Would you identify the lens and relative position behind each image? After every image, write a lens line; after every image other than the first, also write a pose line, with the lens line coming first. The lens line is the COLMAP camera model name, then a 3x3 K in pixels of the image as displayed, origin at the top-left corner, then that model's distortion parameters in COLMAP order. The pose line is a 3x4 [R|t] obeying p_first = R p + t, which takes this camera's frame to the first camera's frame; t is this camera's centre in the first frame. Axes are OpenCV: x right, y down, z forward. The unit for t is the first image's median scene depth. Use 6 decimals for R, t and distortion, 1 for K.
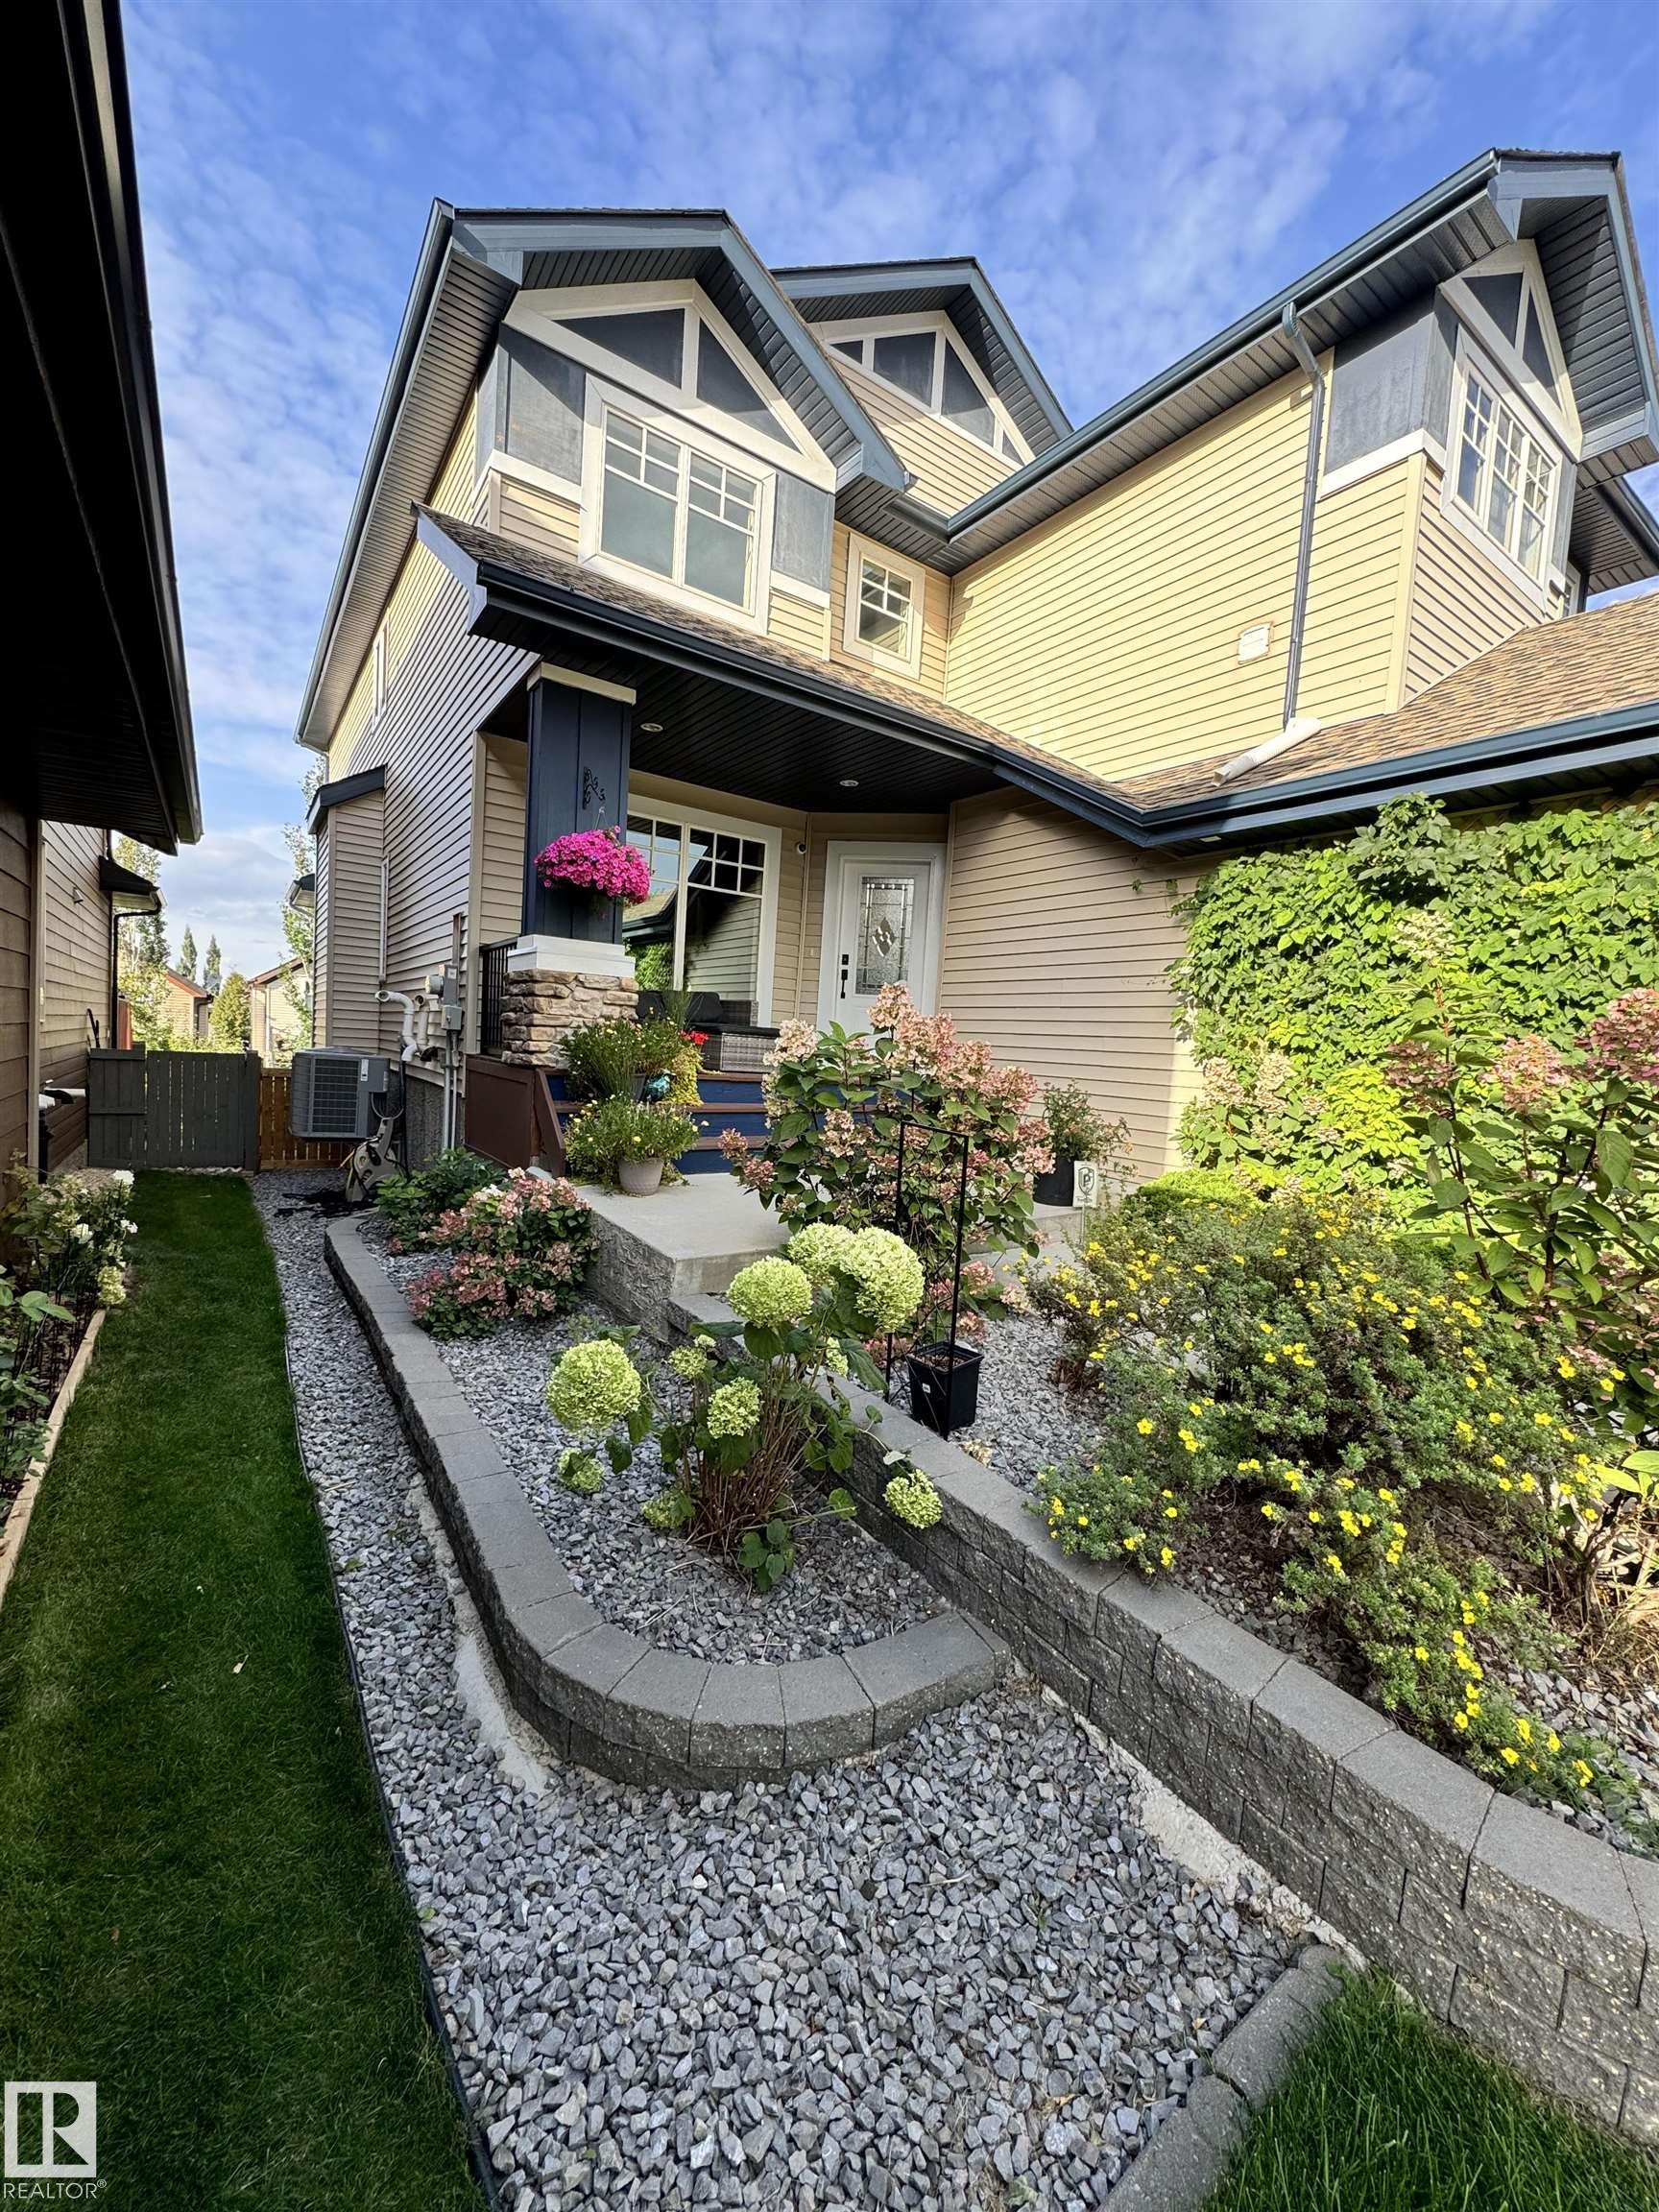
lens RADIAL K [[867.4, 0, 829.5], [0, 867.4, 1106.0], [0, 0, 1]] dist [0.002242, 0.000139]
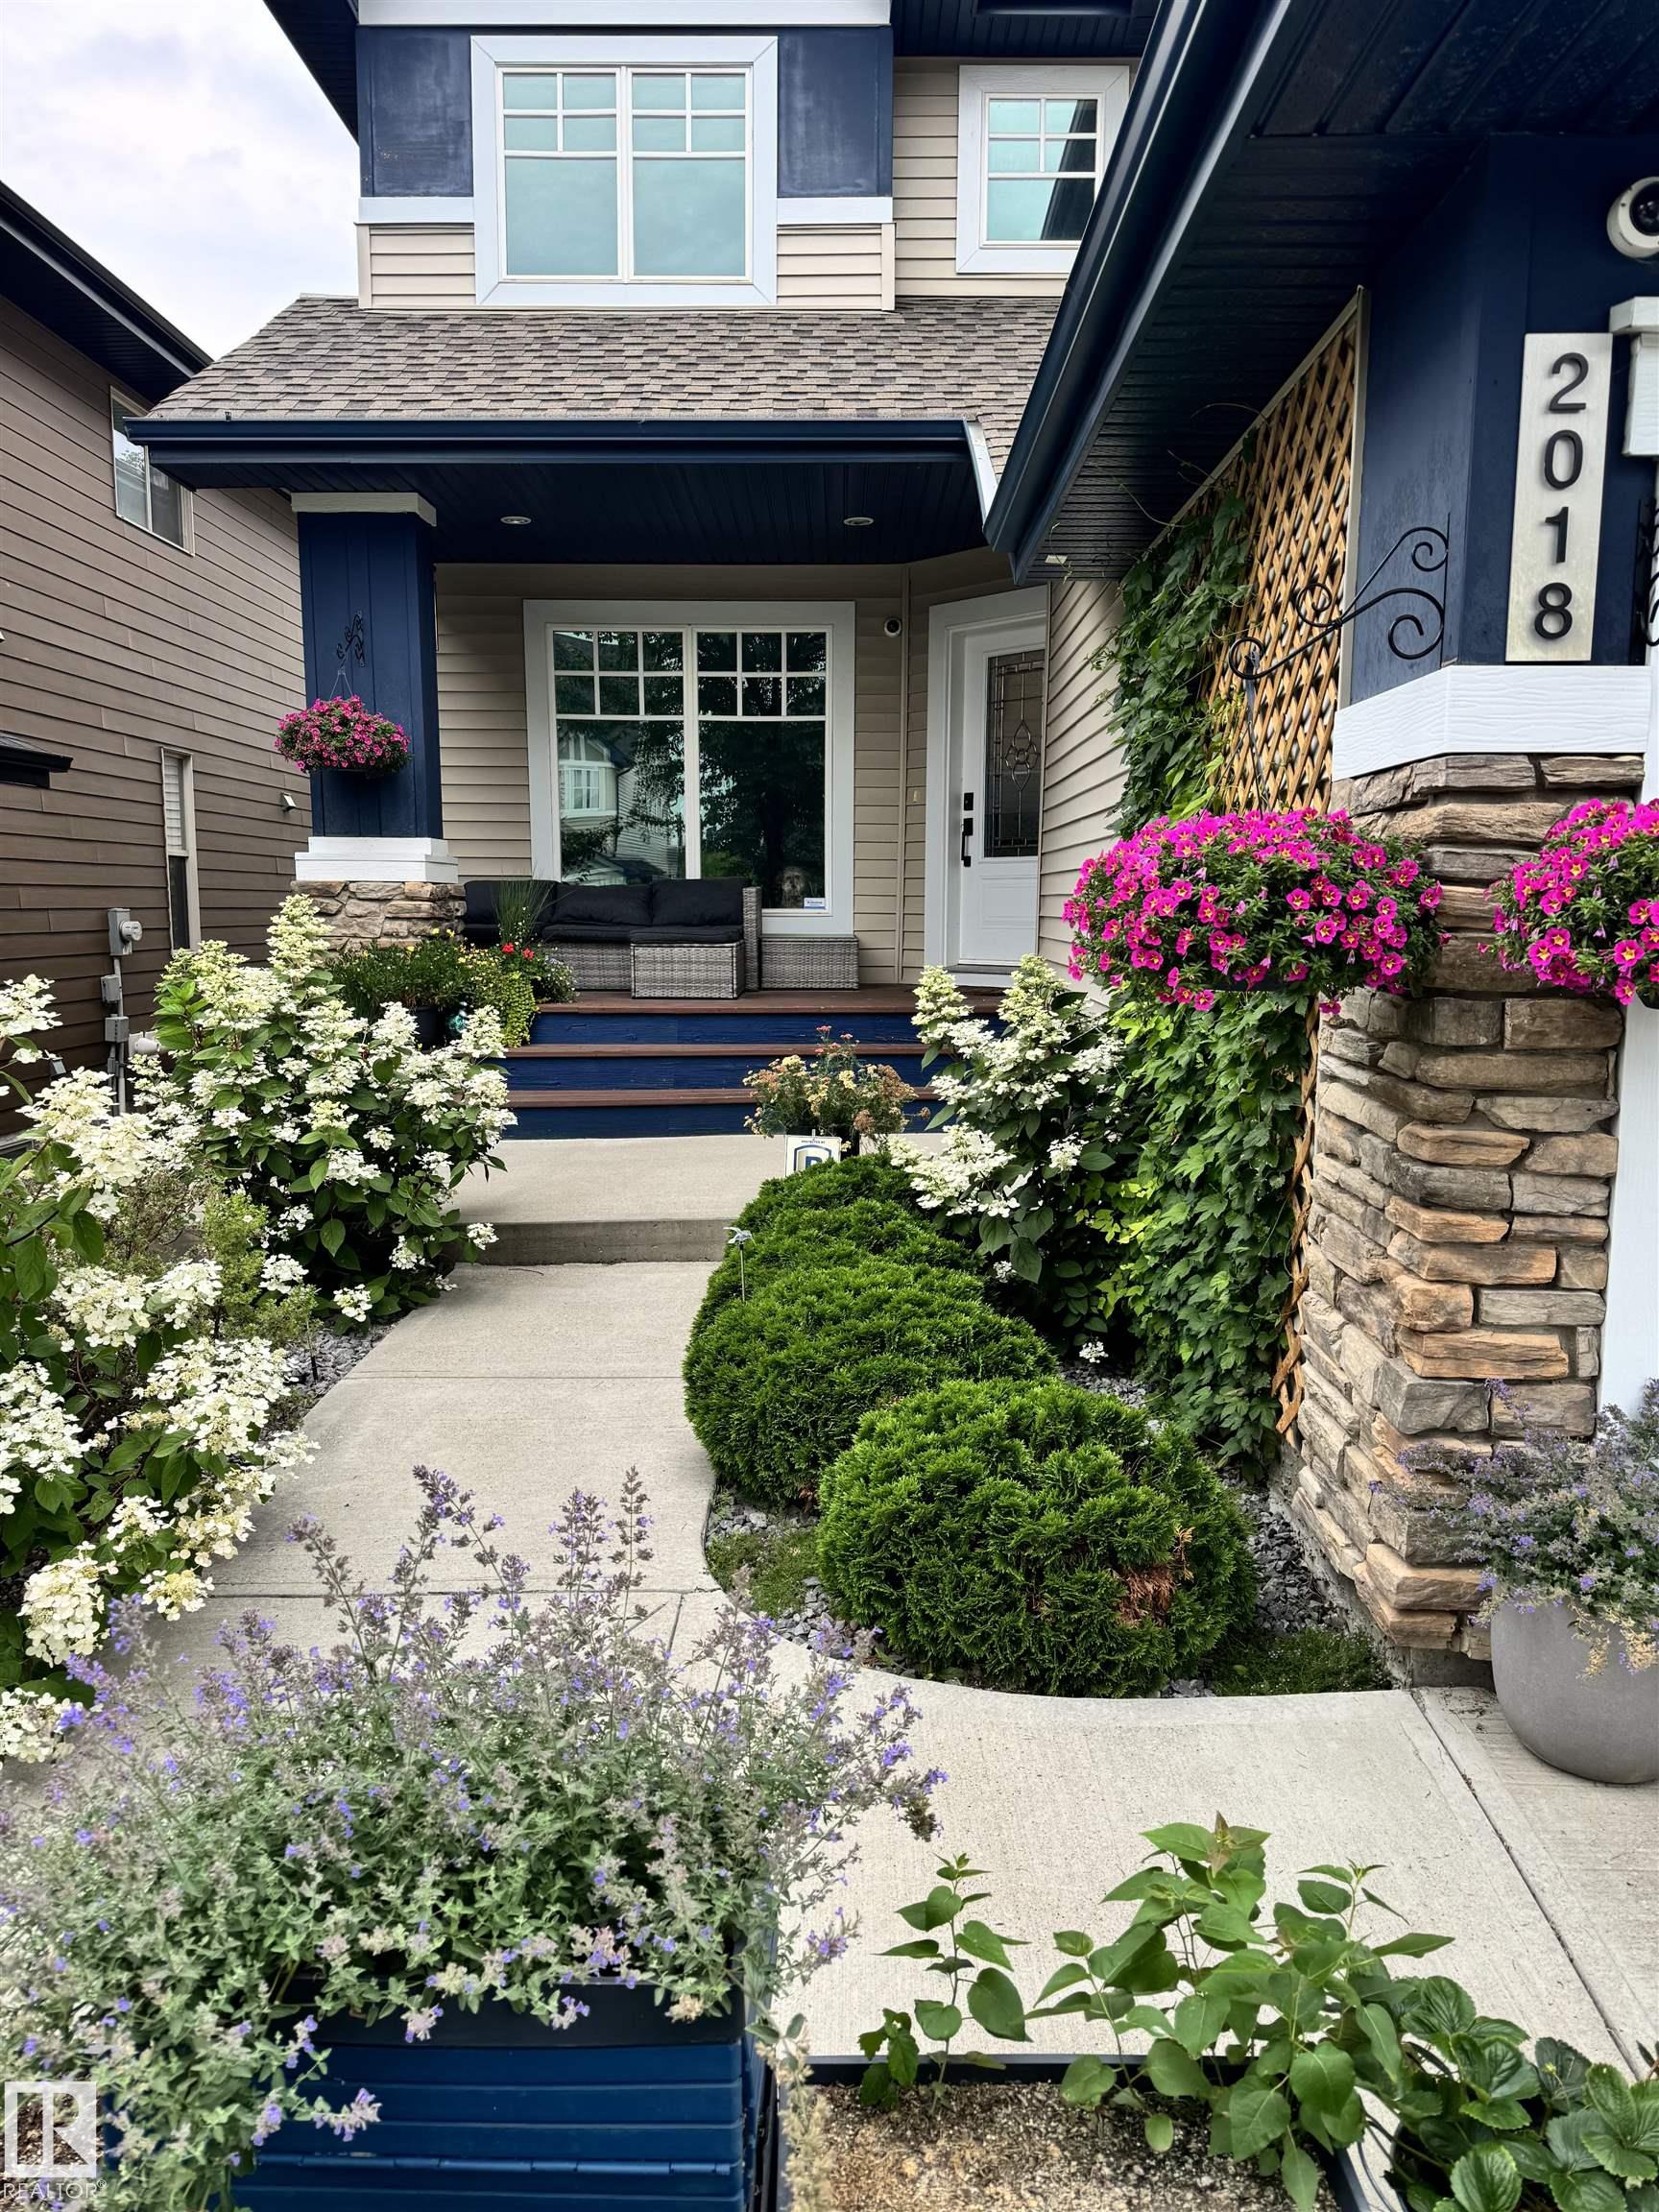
lens RADIAL K [[1550.3, 0, 829.5], [0, 1550.3, 1106.0], [0, 0, 1]] dist [0.017548, -0.006253]
pose [[0.815215, 0.013116, -0.579011, 0.629233], [0.009351, 0.999315, 0.035802, 0.002139], [0.579084, -0.034601, 0.814534, 0.073195]]
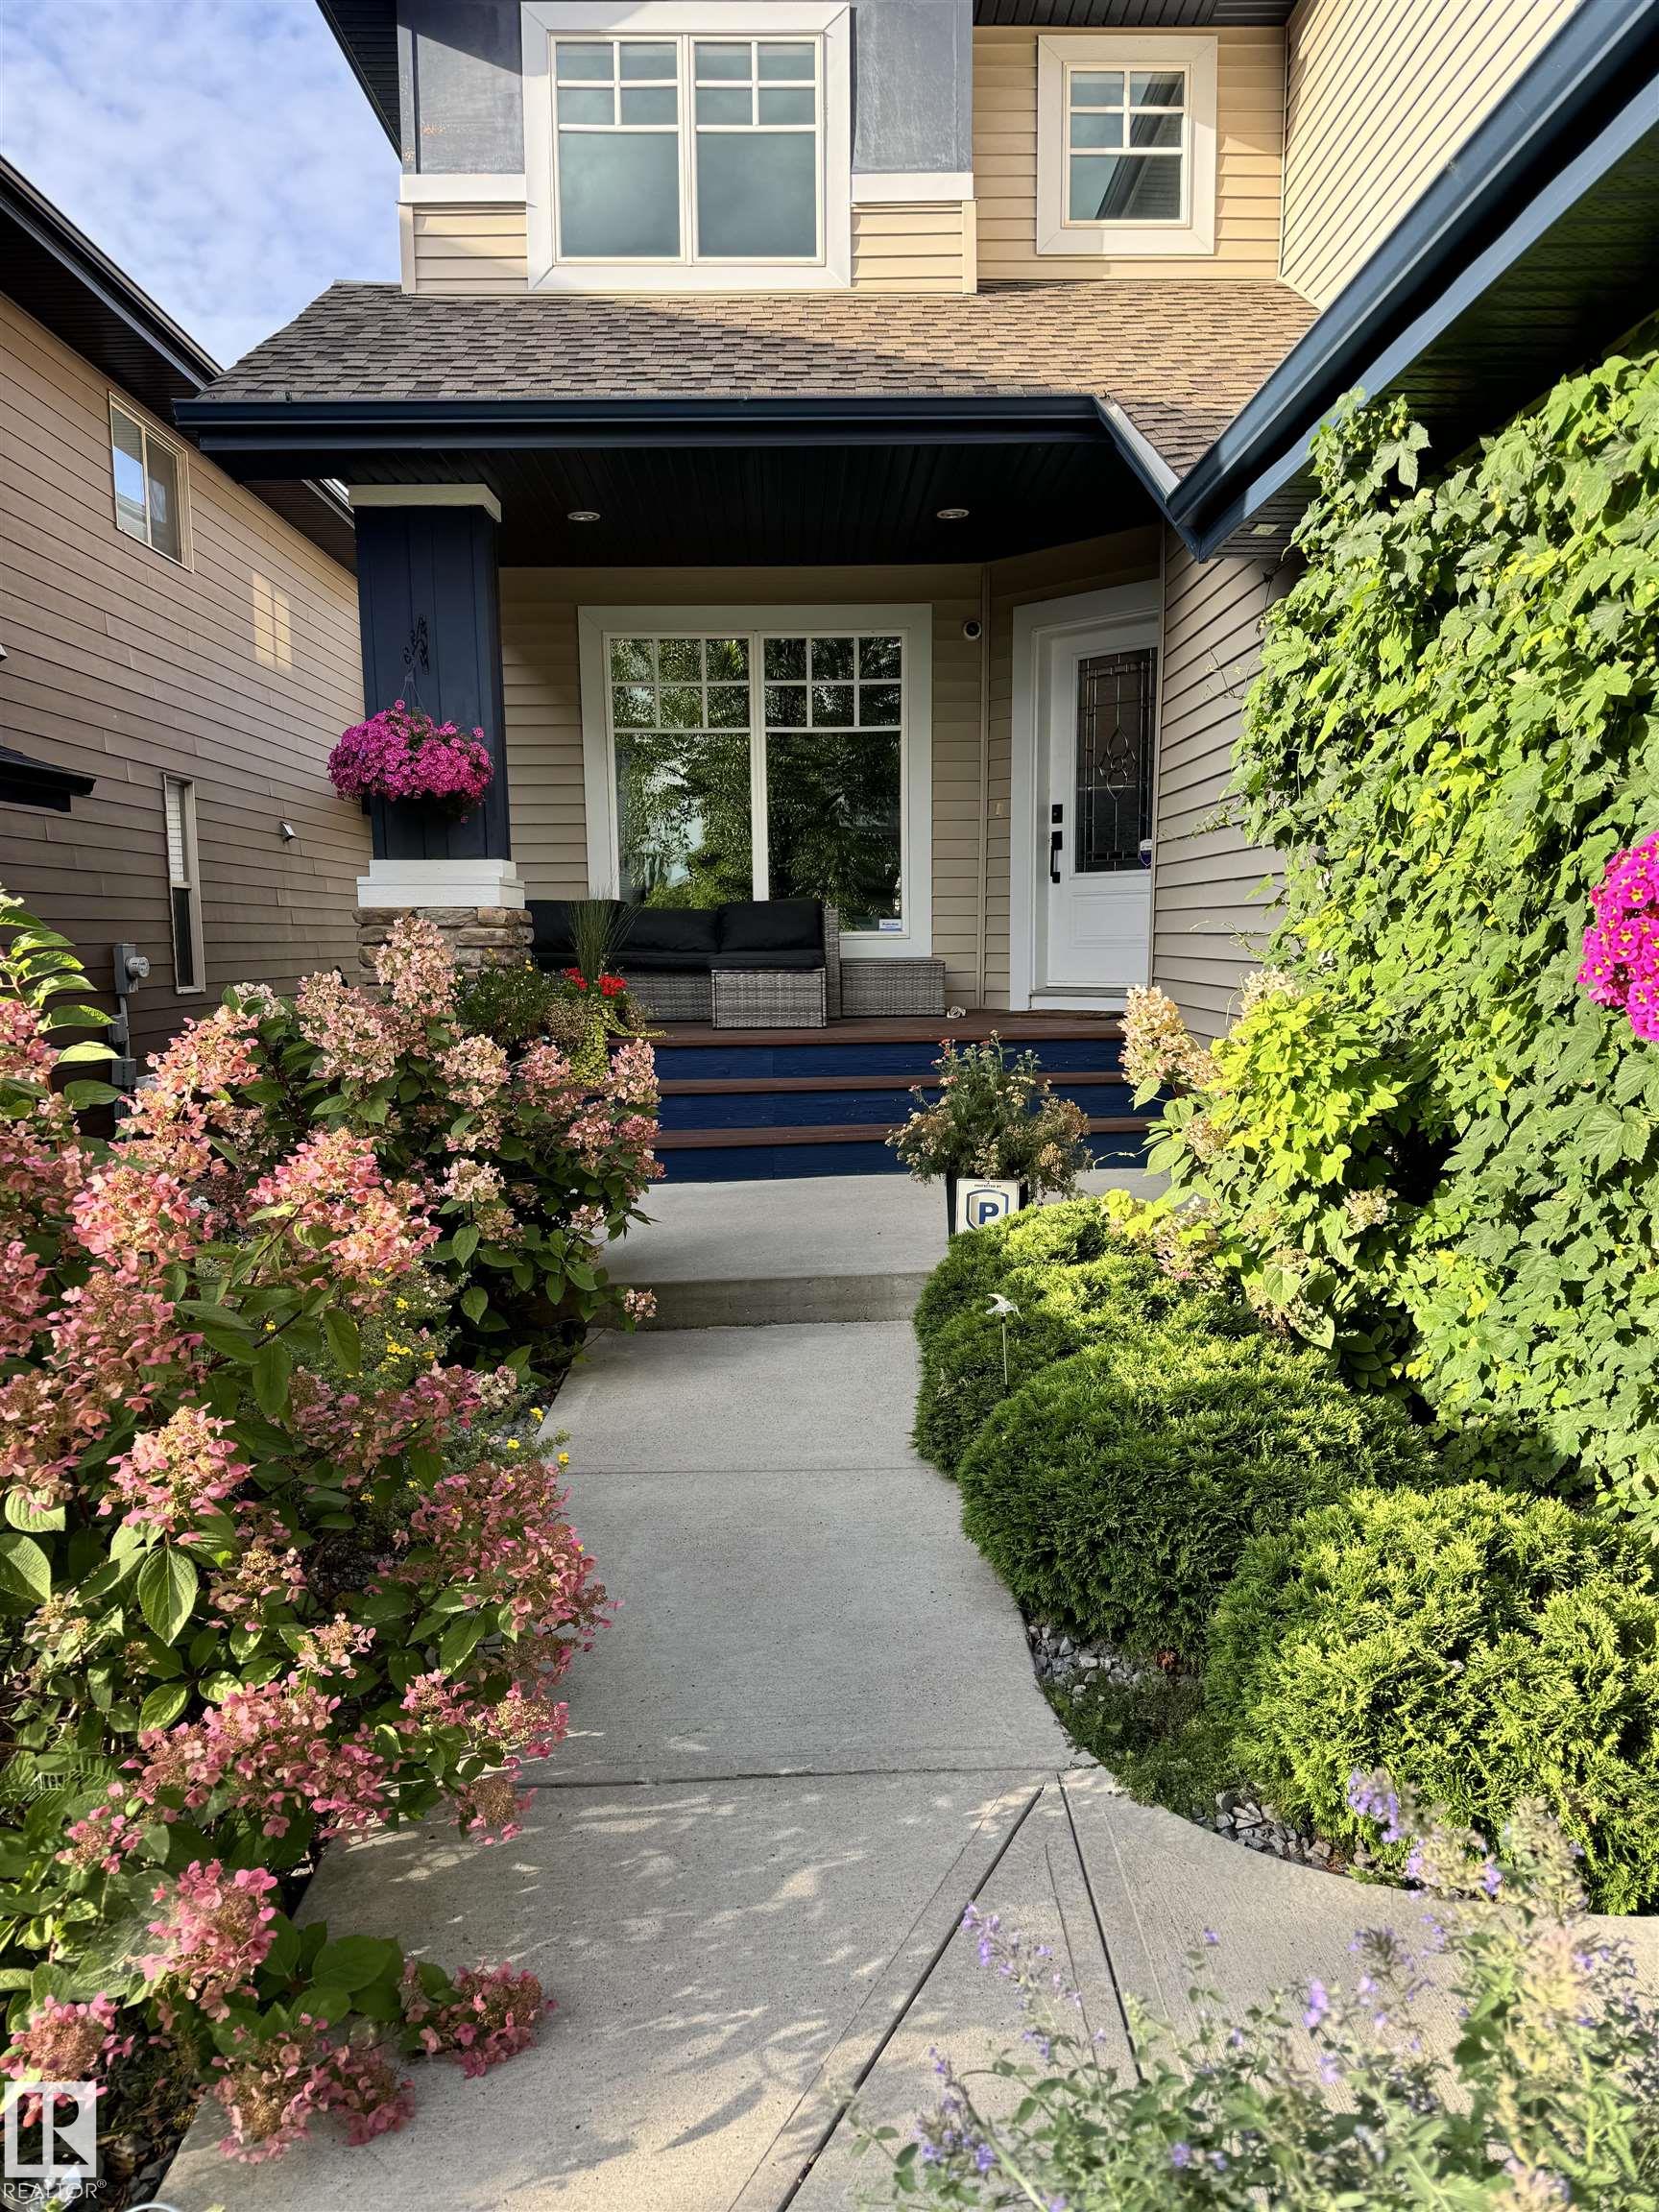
lens RADIAL K [[1535.5, 0, 827.4], [0, 1535.5, 1118.0], [0, 0, 1]] dist [0.018989, -0.010952]
pose [[0.831846, -0.007796, -0.554951, 0.500272], [0.028034, 0.999215, 0.027985, -0.003658], [0.554298, -0.038836, 0.831412, 0.087500]]
